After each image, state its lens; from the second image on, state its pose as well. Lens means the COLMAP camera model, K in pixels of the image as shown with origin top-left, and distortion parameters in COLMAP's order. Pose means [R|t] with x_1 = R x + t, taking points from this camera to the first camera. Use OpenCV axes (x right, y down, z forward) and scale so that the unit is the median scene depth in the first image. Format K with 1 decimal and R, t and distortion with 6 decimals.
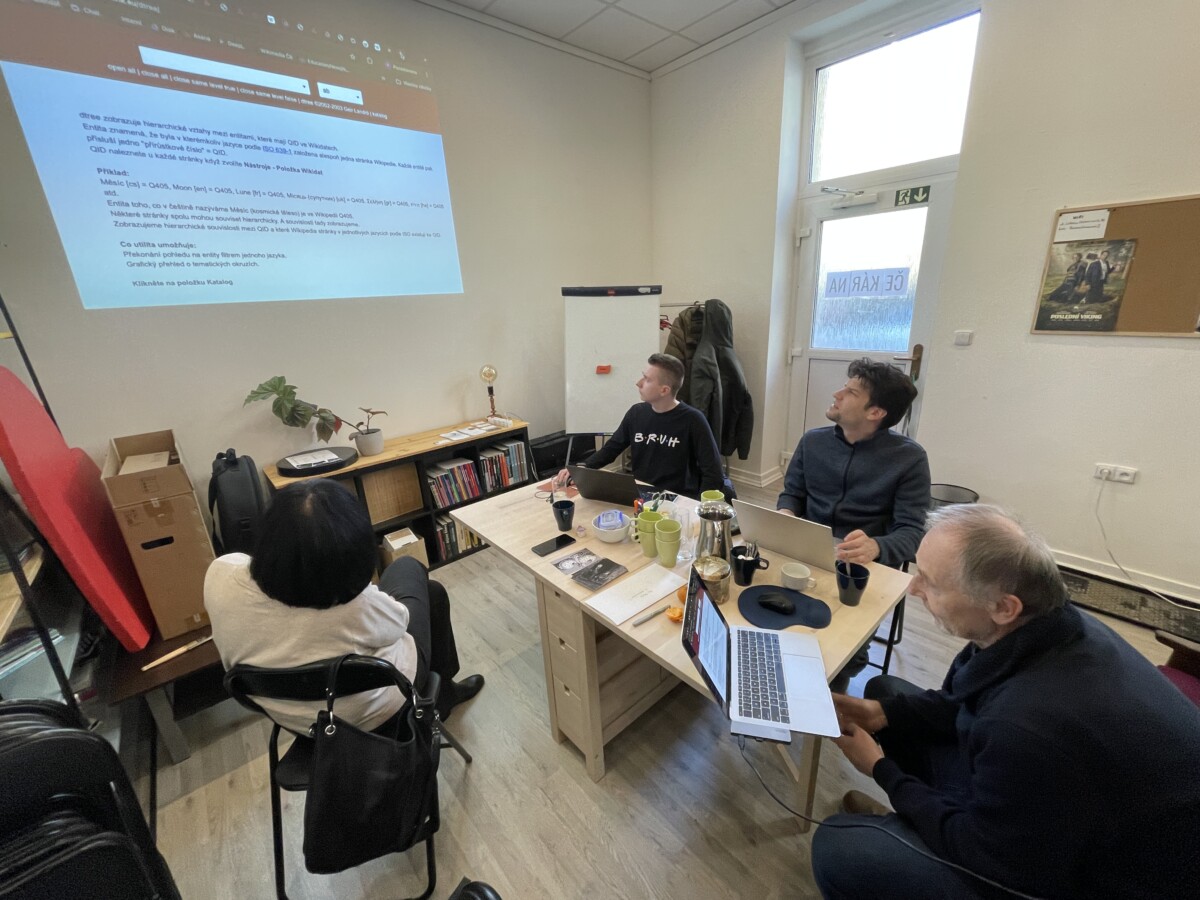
lens RADIAL K [[484.3, 0, 604.4], [0, 484.3, 450.0], [0, 0, 1]] dist [0.000439, -0.002385]
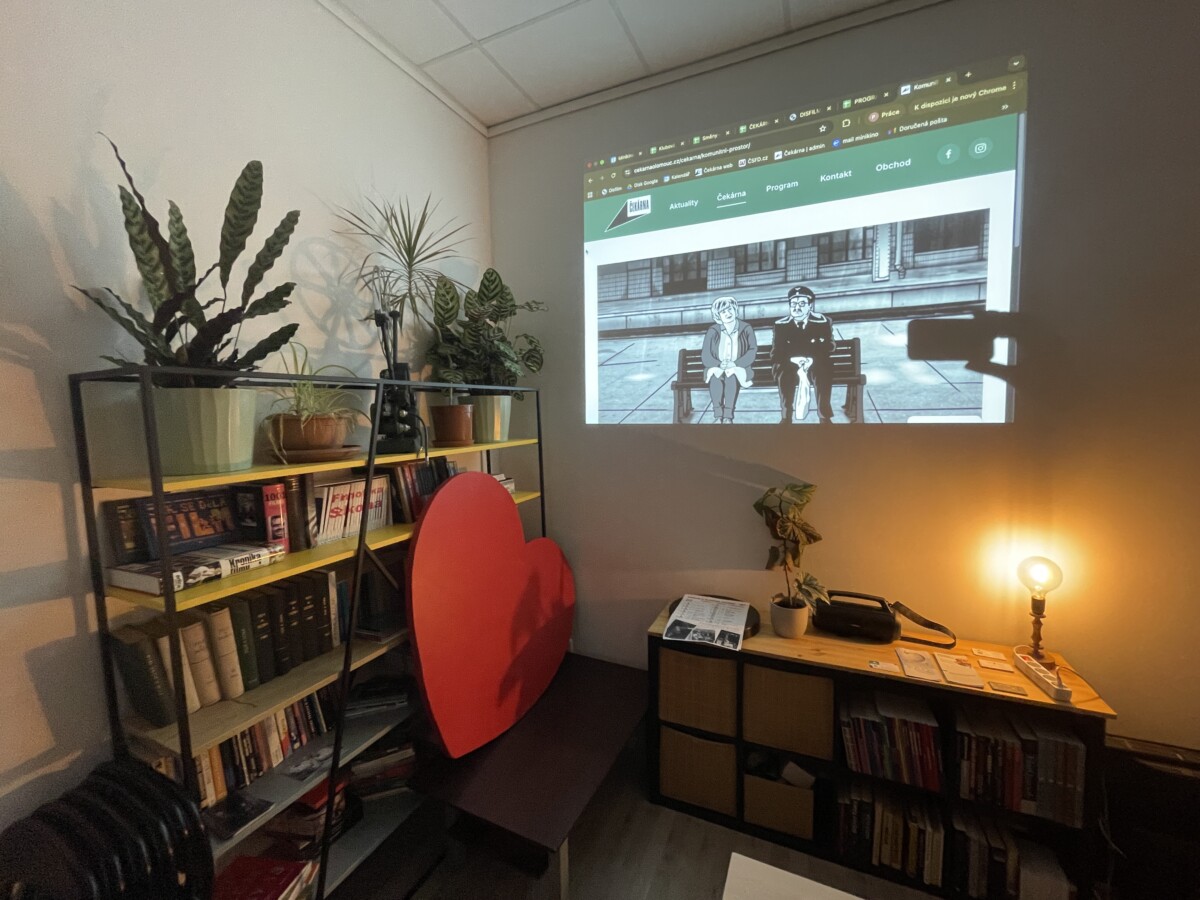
lens RADIAL K [[484.3, 0, 604.4], [0, 484.3, 450.0], [0, 0, 1]] dist [0.000439, -0.002385]
pose [[0.406734, 0.125724, -0.904854, 0.022786], [-0.284091, 0.958781, 0.005517, -0.161676], [0.868251, 0.254817, 0.425686, 0.360794]]
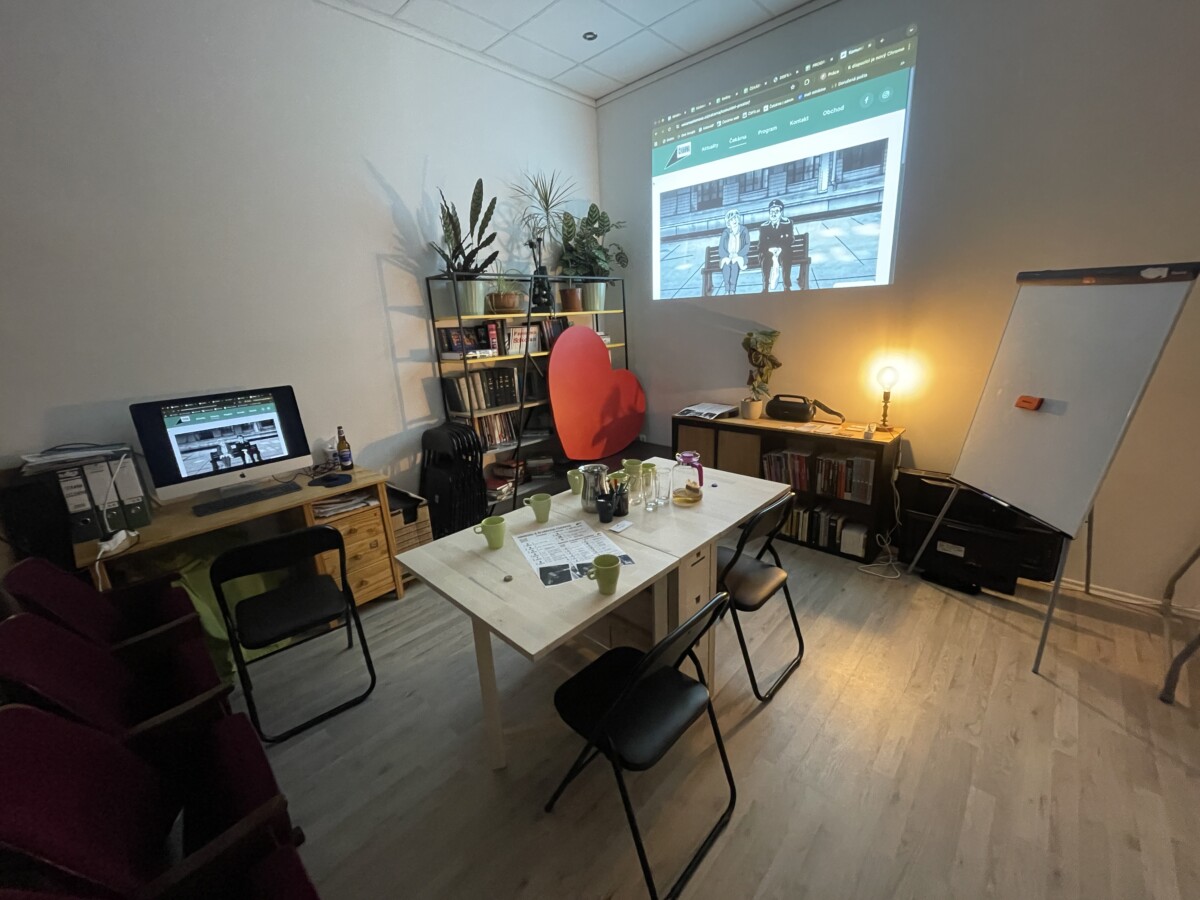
lens RADIAL K [[484.3, 0, 604.4], [0, 484.3, 450.0], [0, 0, 1]] dist [0.000439, -0.002385]
pose [[0.091524, 0.317566, -0.943809, 0.602690], [-0.267163, 0.920870, 0.283940, -0.153165], [0.959295, 0.226164, 0.169123, 0.413135]]
